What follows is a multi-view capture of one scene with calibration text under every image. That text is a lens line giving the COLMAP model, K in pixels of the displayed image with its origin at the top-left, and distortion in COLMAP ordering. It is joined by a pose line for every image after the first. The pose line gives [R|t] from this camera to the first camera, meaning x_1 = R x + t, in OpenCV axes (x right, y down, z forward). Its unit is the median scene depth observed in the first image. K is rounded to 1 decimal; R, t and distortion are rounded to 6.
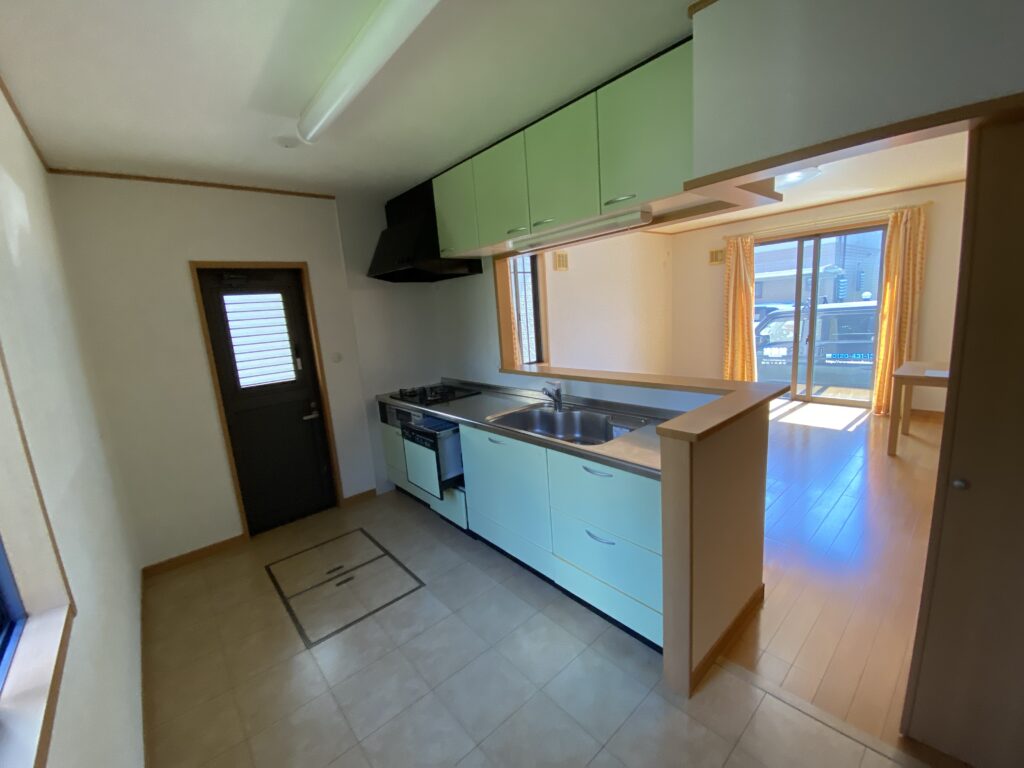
lens RADIAL K [[421.8, 0, 512.0], [0, 421.8, 384.0], [0, 0, 1]] dist [-0.000900, -0.000160]
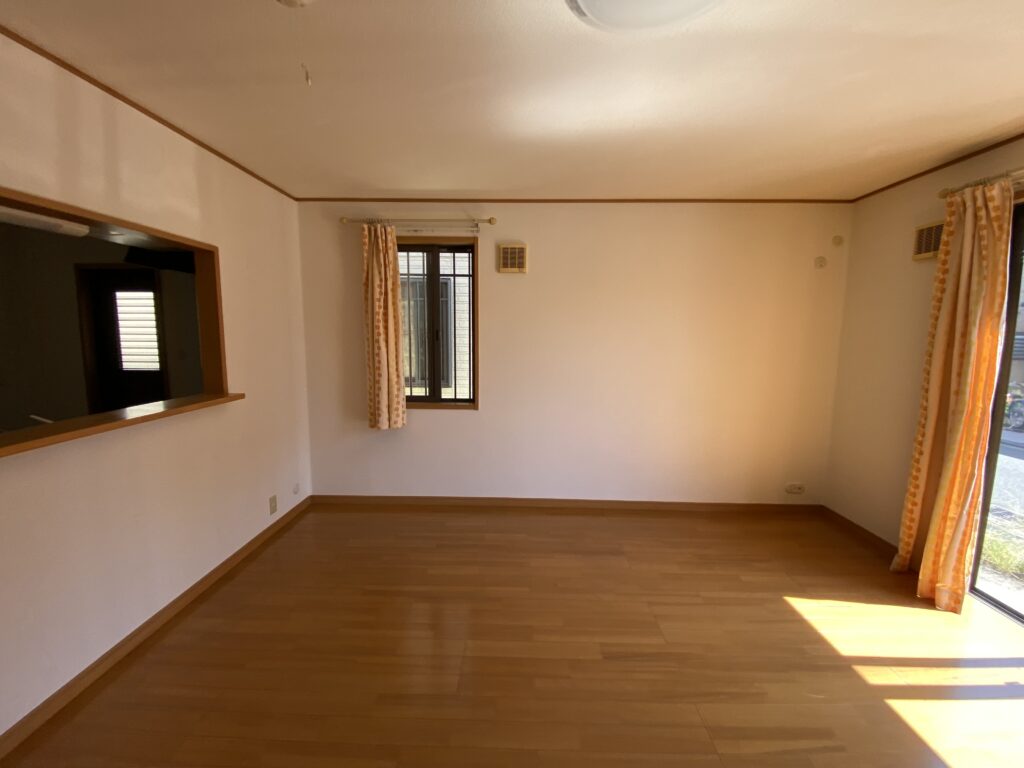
lens RADIAL K [[421.8, 0, 512.0], [0, 421.8, 384.0], [0, 0, 1]] dist [-0.000900, -0.000160]
pose [[0.739934, 0.167272, -0.651550, 0.612042], [-0.178393, 0.982703, 0.049697, -0.132545], [0.648593, 0.079460, 0.756976, 0.524253]]
